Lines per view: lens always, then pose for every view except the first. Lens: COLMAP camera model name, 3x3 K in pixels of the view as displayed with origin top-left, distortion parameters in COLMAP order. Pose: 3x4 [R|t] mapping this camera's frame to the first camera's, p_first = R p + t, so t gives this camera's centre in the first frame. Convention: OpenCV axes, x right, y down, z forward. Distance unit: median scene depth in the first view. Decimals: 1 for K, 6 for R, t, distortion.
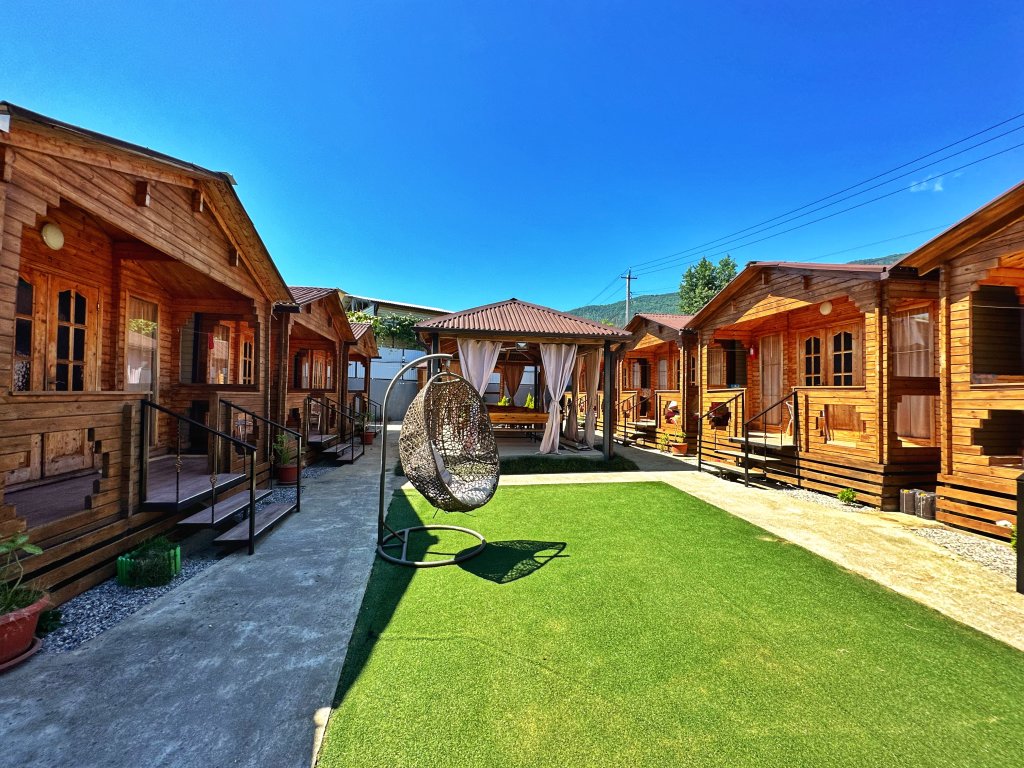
lens RADIAL K [[409.5, 0, 512.3], [0, 409.5, 385.5], [0, 0, 1]] dist [-0.003538, -0.000571]
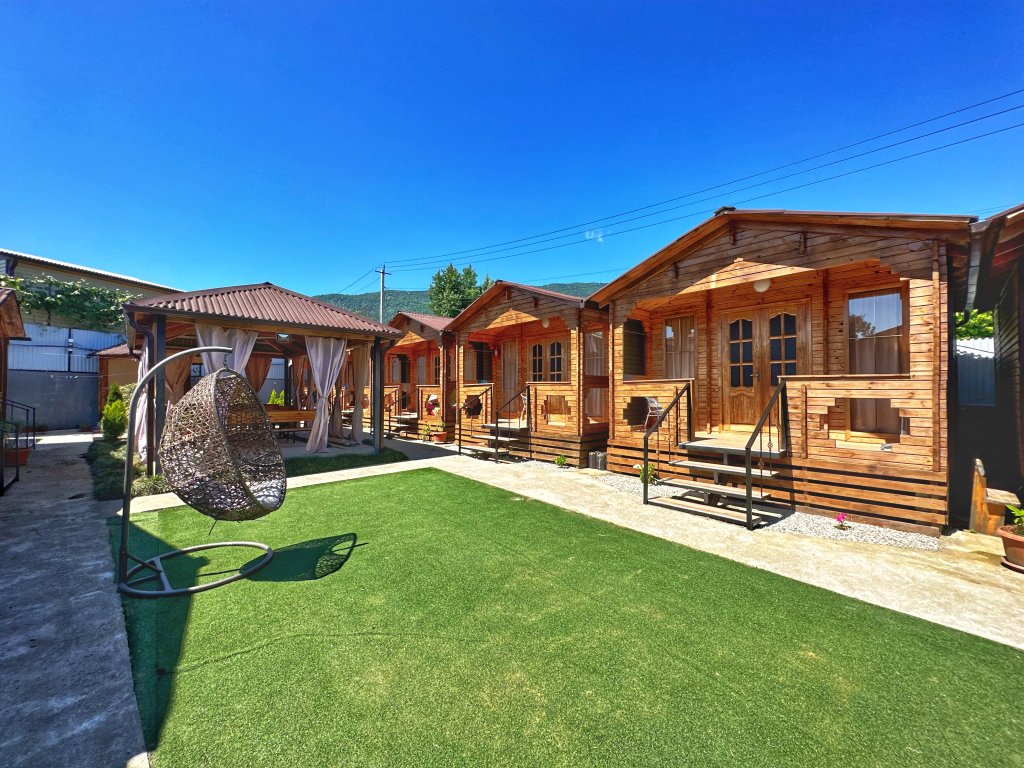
lens RADIAL K [[409.5, 0, 512.3], [0, 409.5, 385.5], [0, 0, 1]] dist [-0.003538, -0.000571]
pose [[0.826755, -0.005973, 0.562530, -0.092300], [-0.002264, 0.999900, 0.013945, -0.004946], [-0.562557, -0.012803, 0.826659, -0.052459]]
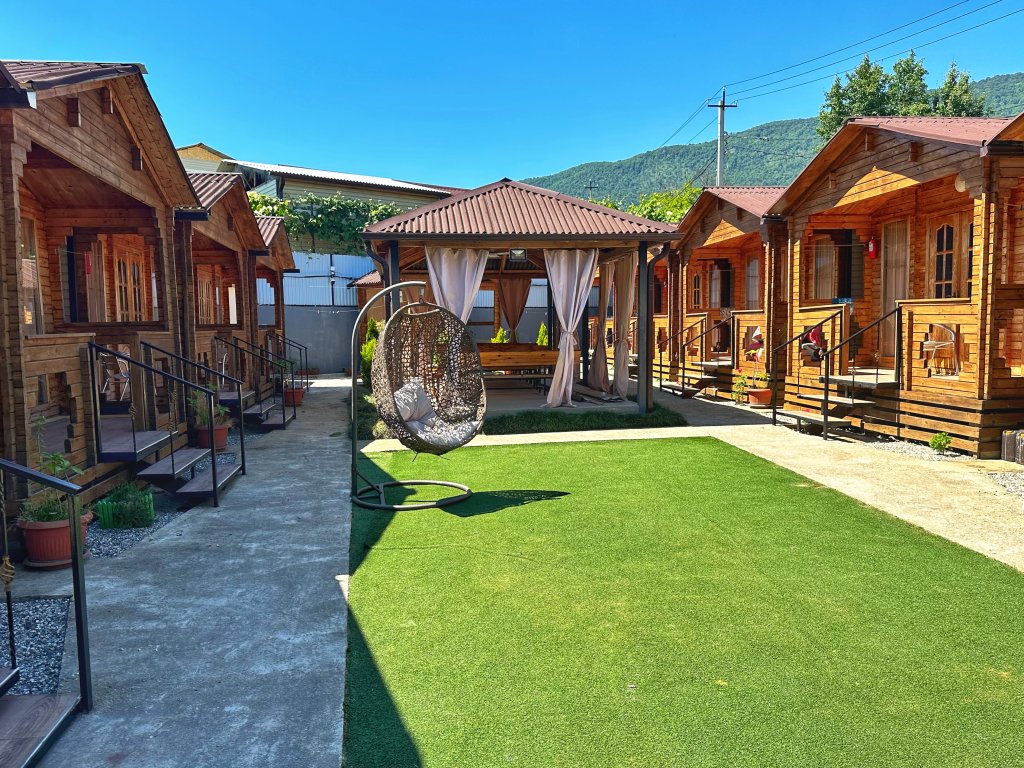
lens RADIAL K [[766.2, 0, 511.4], [0, 766.2, 388.8], [0, 0, 1]] dist [0.112860, -0.180231]
pose [[0.999391, -0.029383, -0.018836, 0.041057], [0.031198, 0.994015, 0.104690, -0.008671], [0.015647, -0.105214, 0.994327, -0.438581]]
